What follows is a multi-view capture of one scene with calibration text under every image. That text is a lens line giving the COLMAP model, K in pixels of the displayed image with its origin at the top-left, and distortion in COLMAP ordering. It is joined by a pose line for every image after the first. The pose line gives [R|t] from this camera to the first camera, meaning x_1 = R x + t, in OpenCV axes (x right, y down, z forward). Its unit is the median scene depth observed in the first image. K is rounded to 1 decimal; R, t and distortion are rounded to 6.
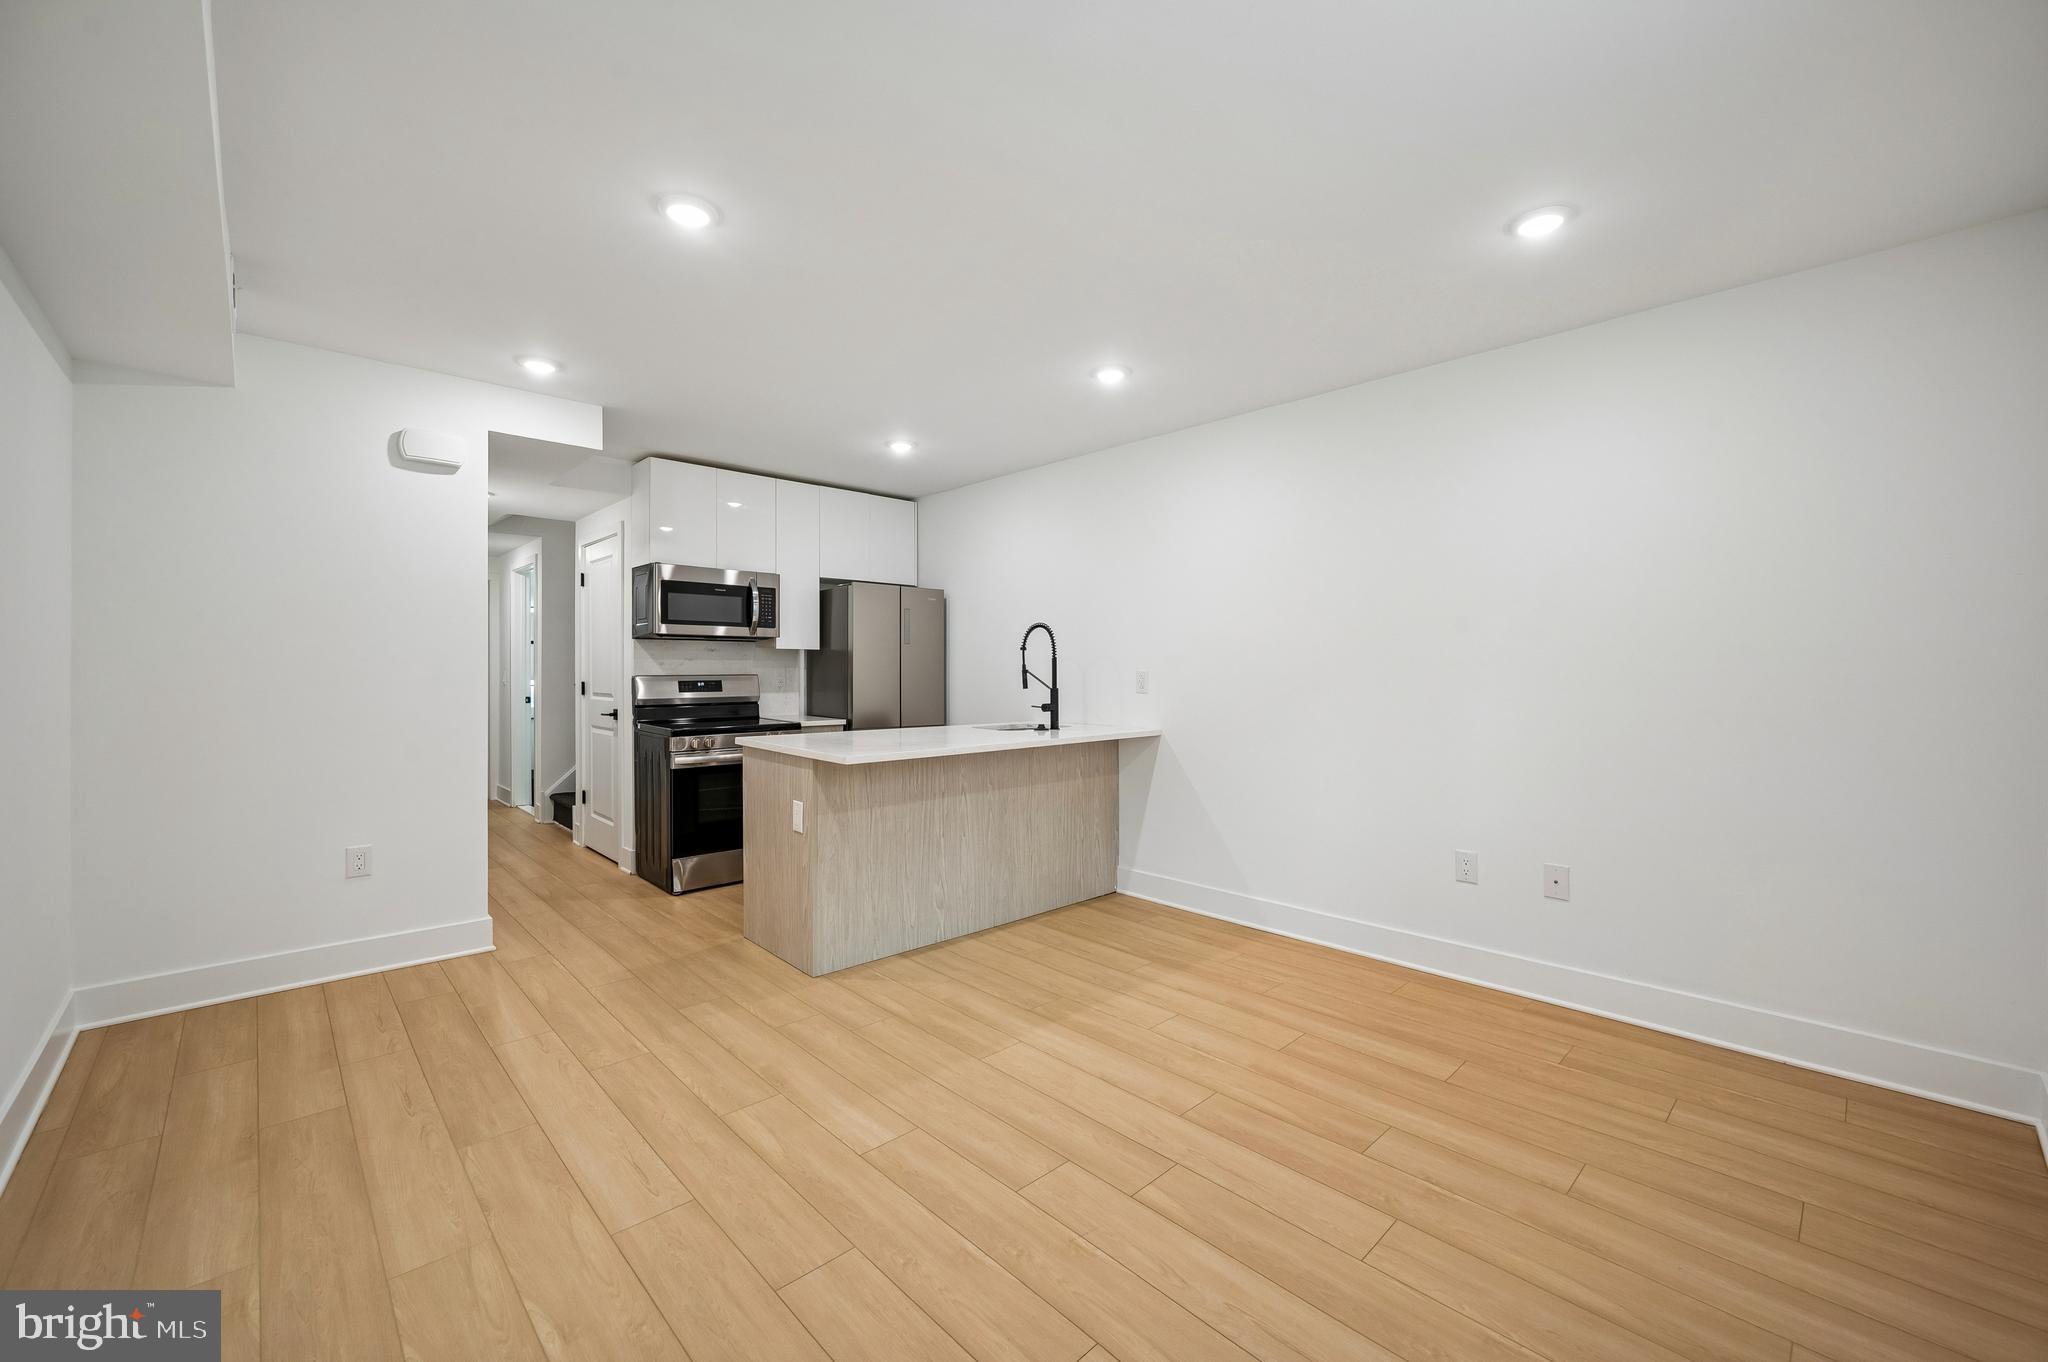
lens RADIAL K [[798.7, 0, 1028.8], [0, 798.7, 673.2], [0, 0, 1]] dist [-0.002784, -0.000644]
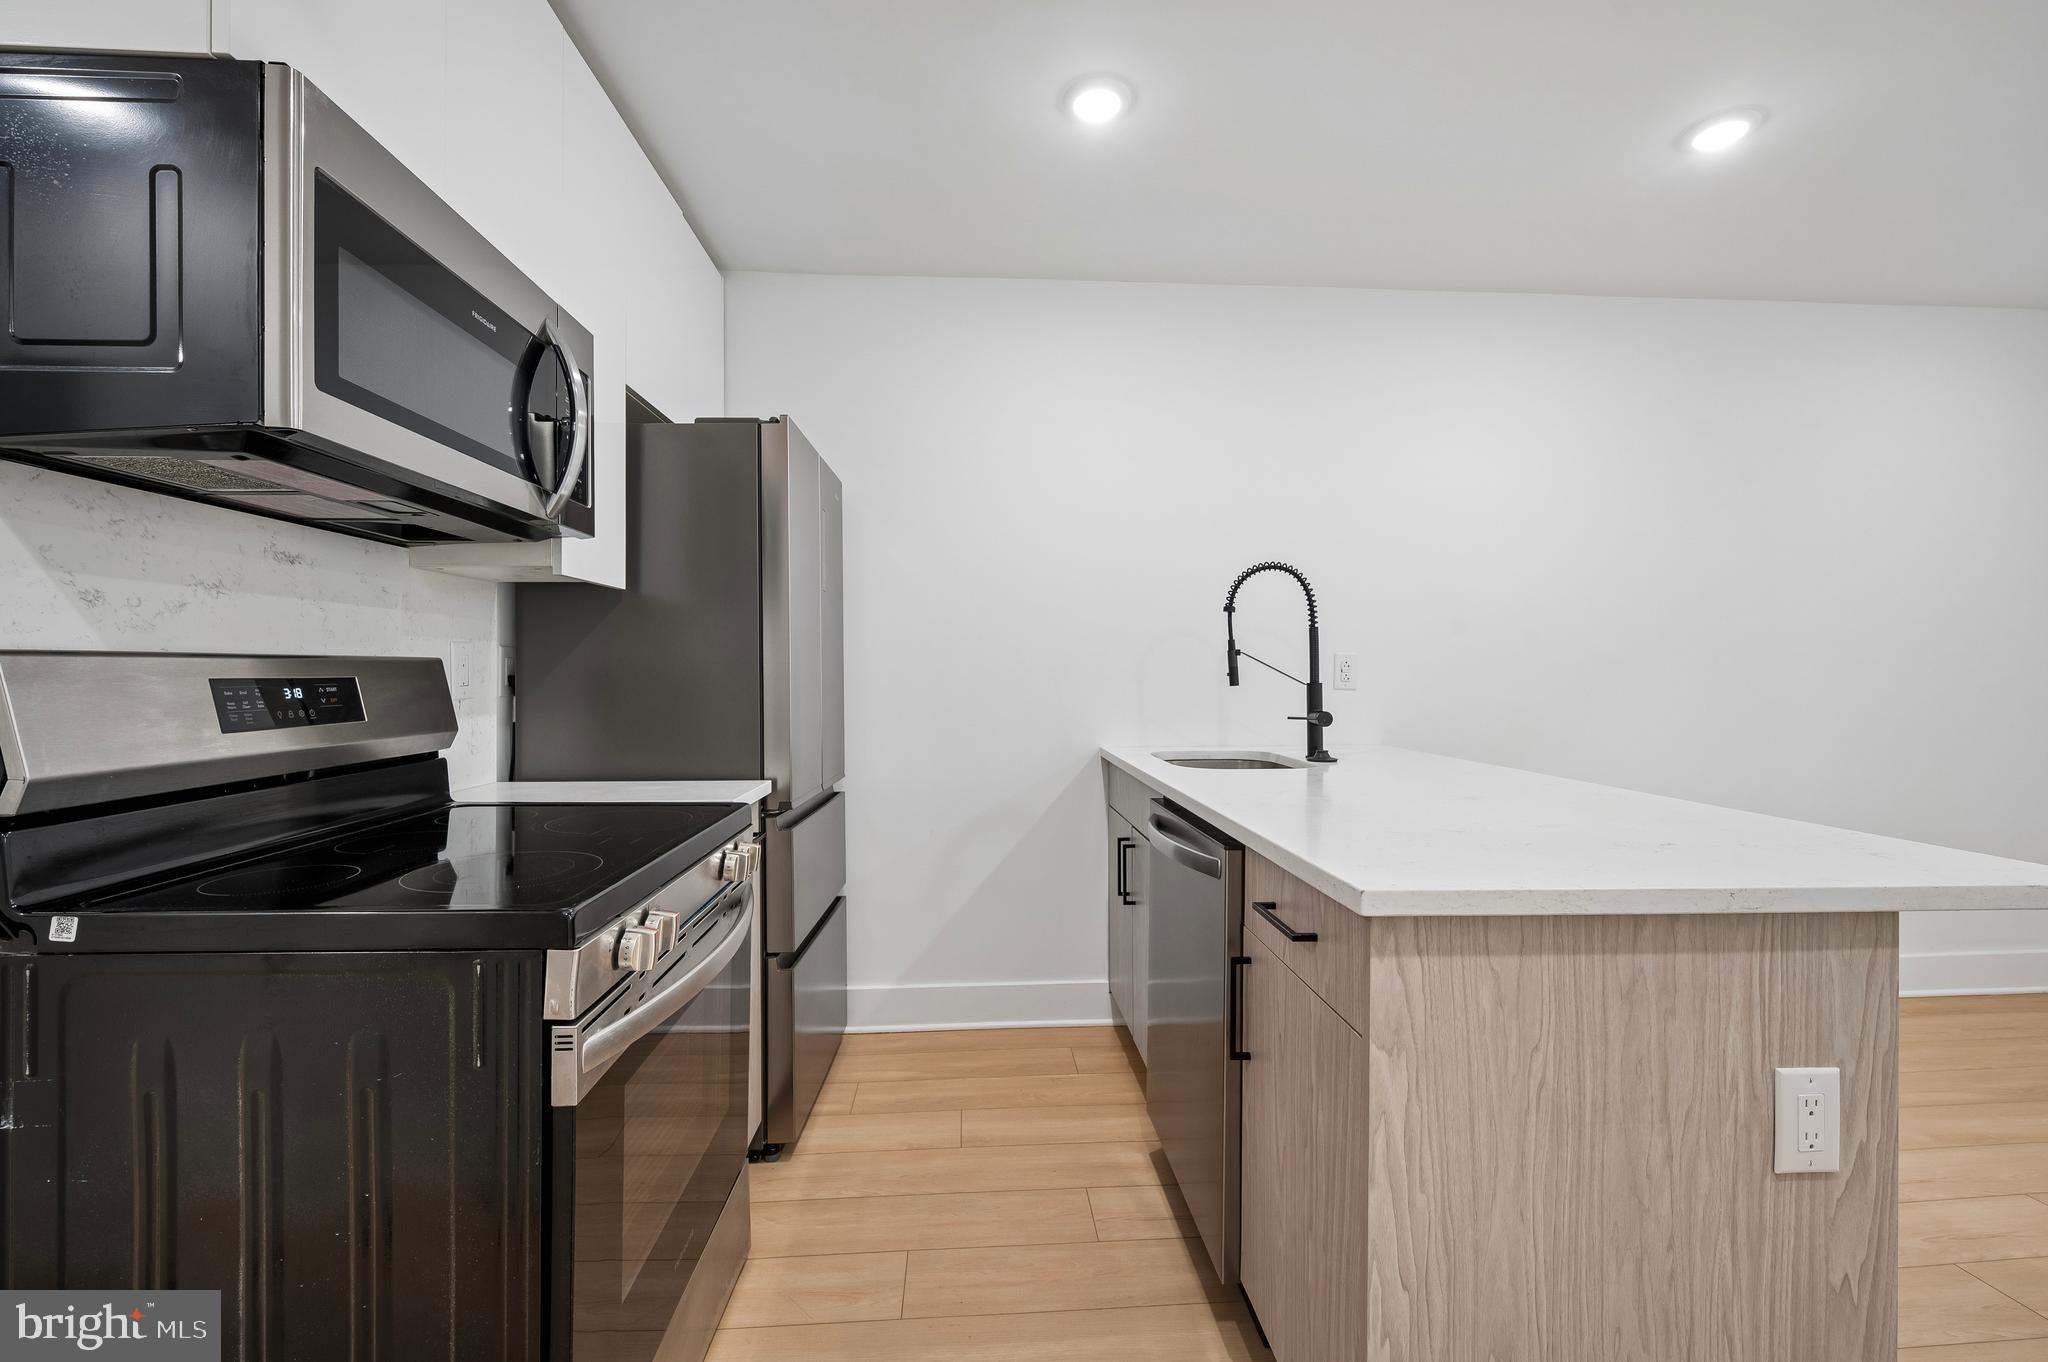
lens RADIAL K [[852.4, 0, 1025.8], [0, 852.4, 673.2], [0, 0, 1]] dist [0.003900, 0.000279]
pose [[0.643322, -0.005057, 0.765579, -0.706500], [0.006802, 0.999976, 0.000889, 0.013658], [-0.765565, 0.004636, 0.643342, 1.001244]]
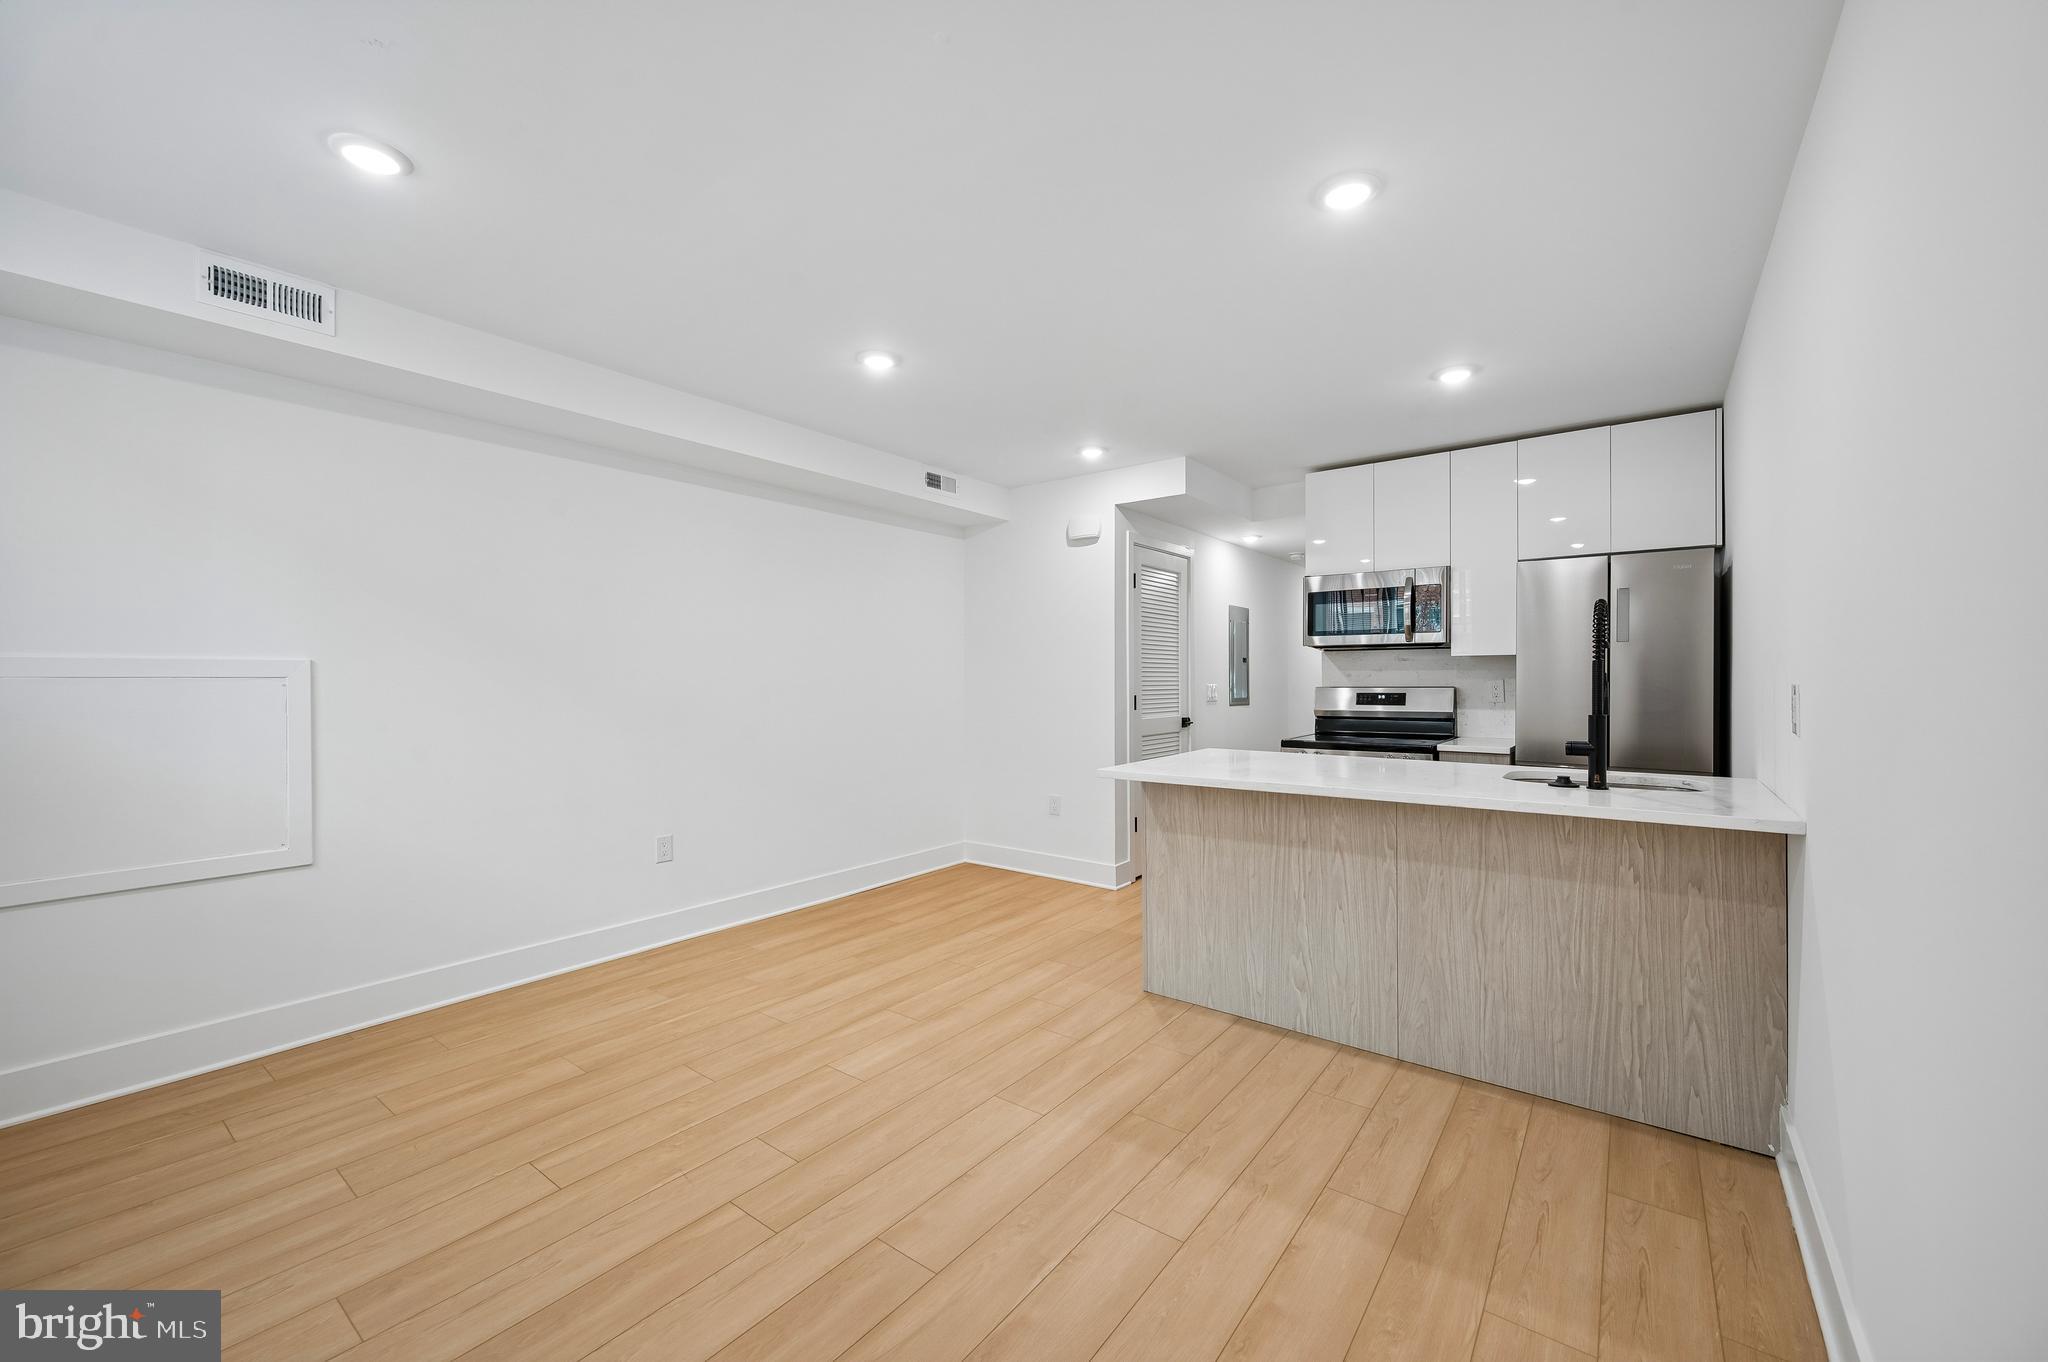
lens RADIAL K [[798.7, 0, 1040.1], [0, 798.7, 683.9], [0, 0, 1]] dist [-0.002784, -0.000644]
pose [[0.175509, 0.004094, -0.984469, 0.664314], [-0.001733, 0.999991, 0.003849, -0.005993], [0.984476, 0.001031, 0.175515, 0.670785]]
